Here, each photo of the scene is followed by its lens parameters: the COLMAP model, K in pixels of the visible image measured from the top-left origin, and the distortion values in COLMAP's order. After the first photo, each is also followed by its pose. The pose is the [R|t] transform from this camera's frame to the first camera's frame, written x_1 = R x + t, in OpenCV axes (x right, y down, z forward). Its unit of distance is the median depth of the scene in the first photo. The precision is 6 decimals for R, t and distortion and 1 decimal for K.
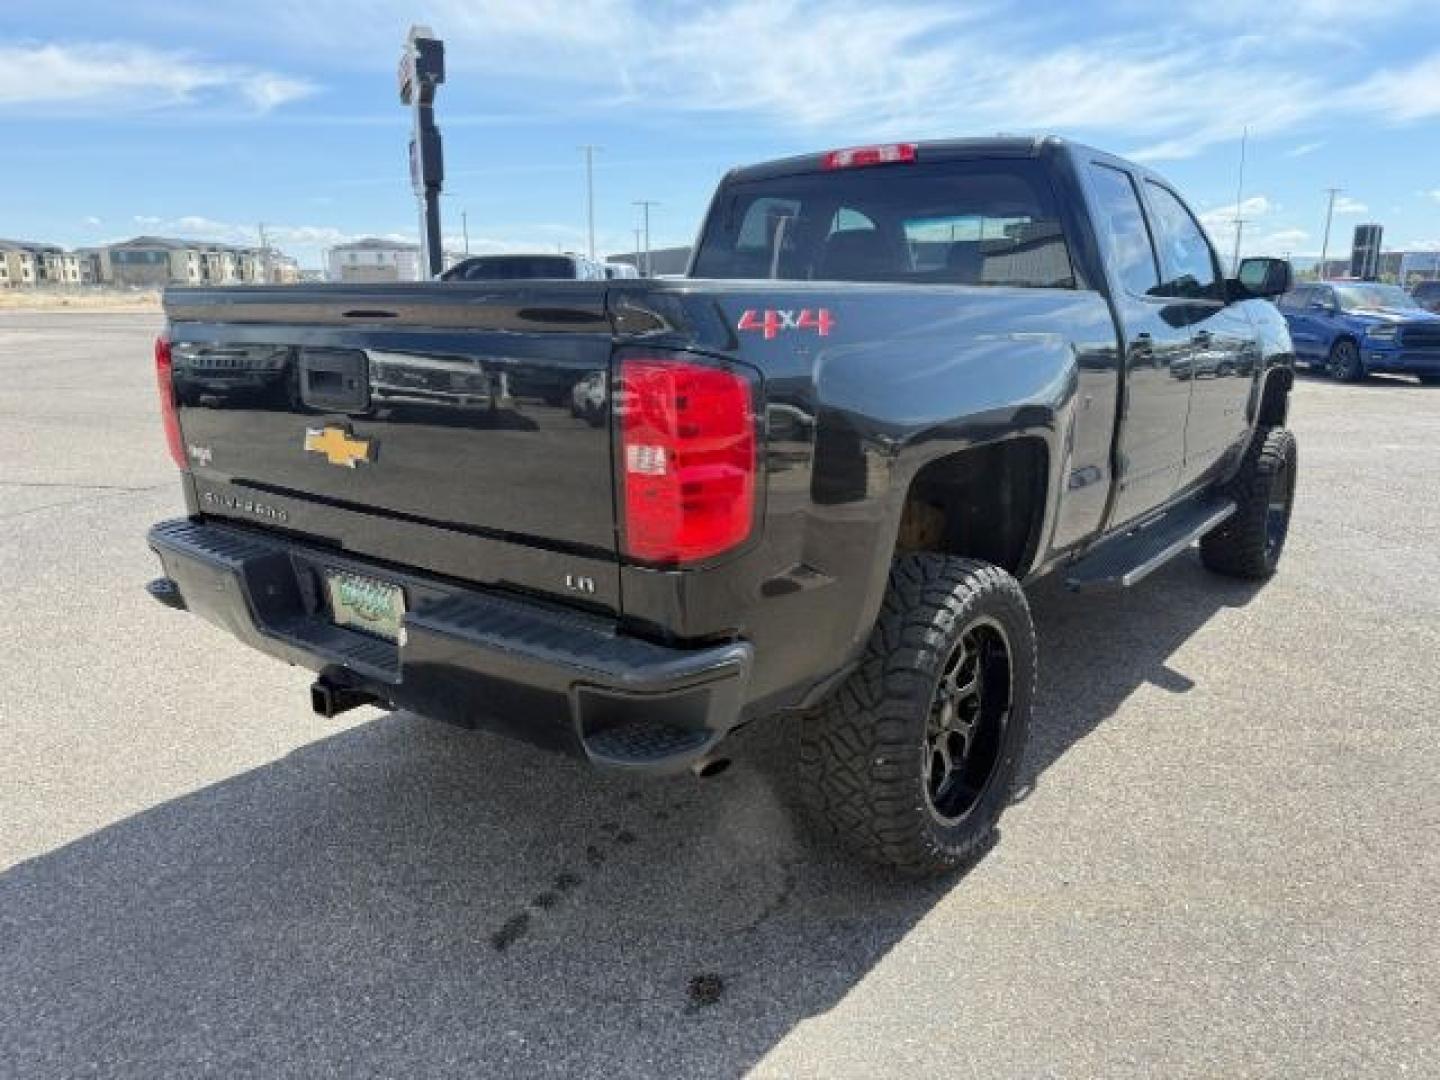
lens RADIAL K [[1060.5, 0, 716.0], [0, 1060.5, 539.2], [0, 0, 1]] dist [-0.001835, -0.004462]
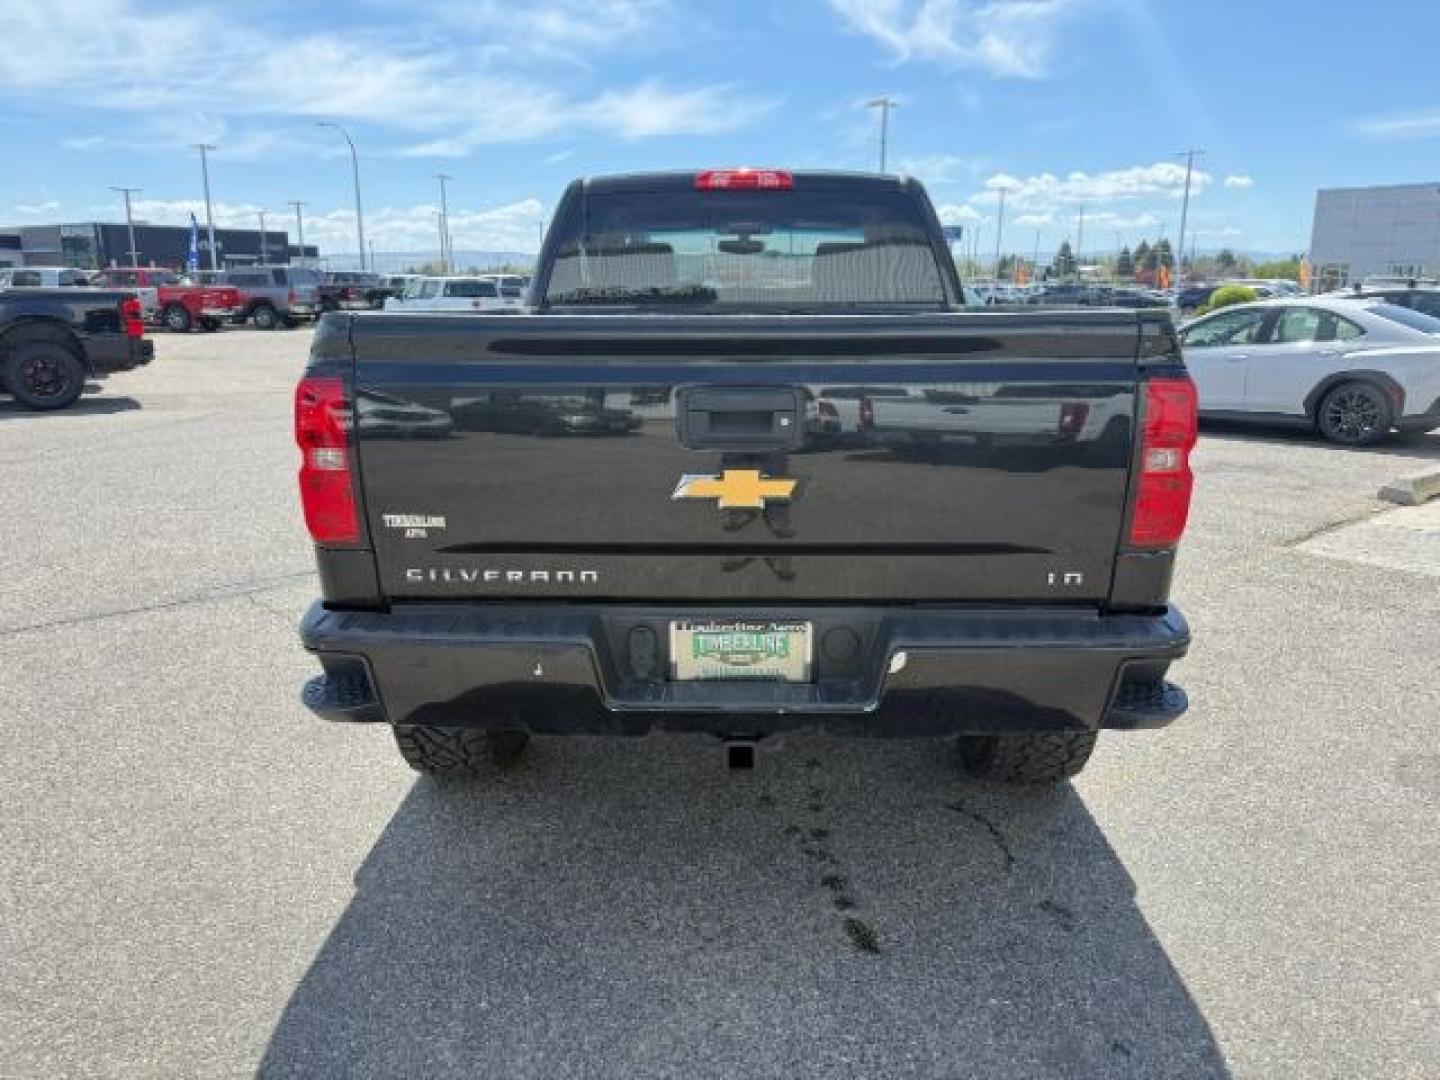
lens RADIAL K [[1060.5, 0, 722.8], [0, 1060.5, 546.3], [0, 0, 1]] dist [-0.001835, -0.004462]
pose [[0.793119, -0.143182, 0.591998, -0.823608], [0.134667, 0.989144, 0.058818, -0.083018], [-0.593992, 0.033073, 0.803791, 0.224157]]
